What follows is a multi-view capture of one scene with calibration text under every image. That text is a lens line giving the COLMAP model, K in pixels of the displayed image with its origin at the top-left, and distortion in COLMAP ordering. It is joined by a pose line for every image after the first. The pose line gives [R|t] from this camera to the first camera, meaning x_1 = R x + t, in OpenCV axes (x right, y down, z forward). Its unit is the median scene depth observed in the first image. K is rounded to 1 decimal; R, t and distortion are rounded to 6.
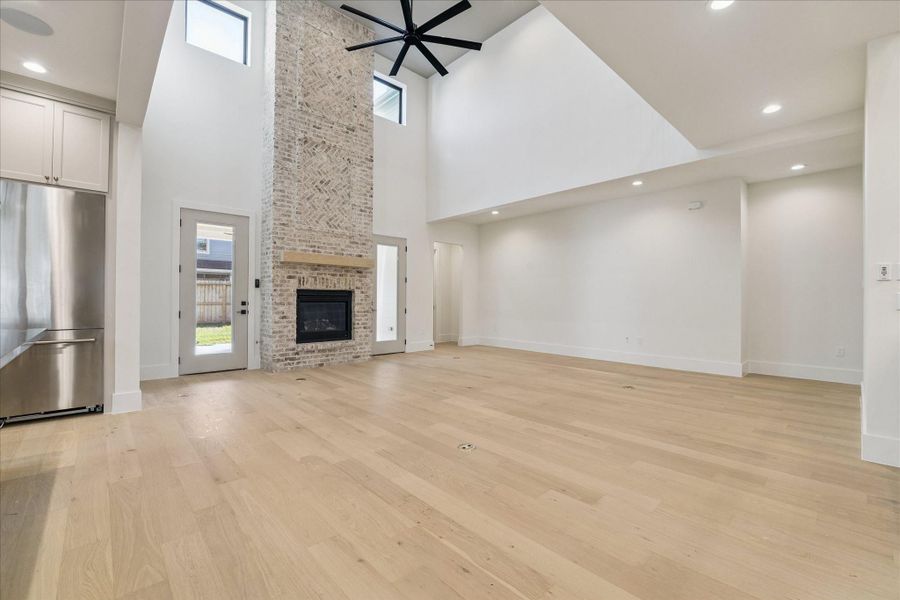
lens RADIAL K [[380.2, 0, 451.8], [0, 380.2, 299.6], [0, 0, 1]] dist [-0.016841, 0.000221]
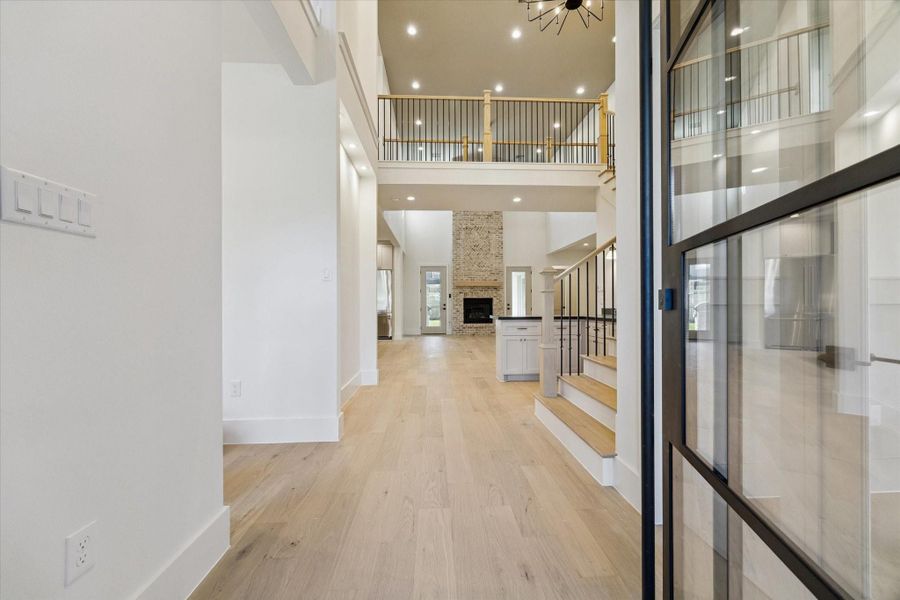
lens RADIAL K [[380.2, 0, 451.8], [0, 380.2, 299.6], [0, 0, 1]] dist [-0.016841, 0.000221]
pose [[0.766434, -0.013928, -0.642172, 0.866383], [0.010220, 0.999903, -0.009489, 0.000053], [0.642242, 0.000710, 0.766502, -0.651899]]
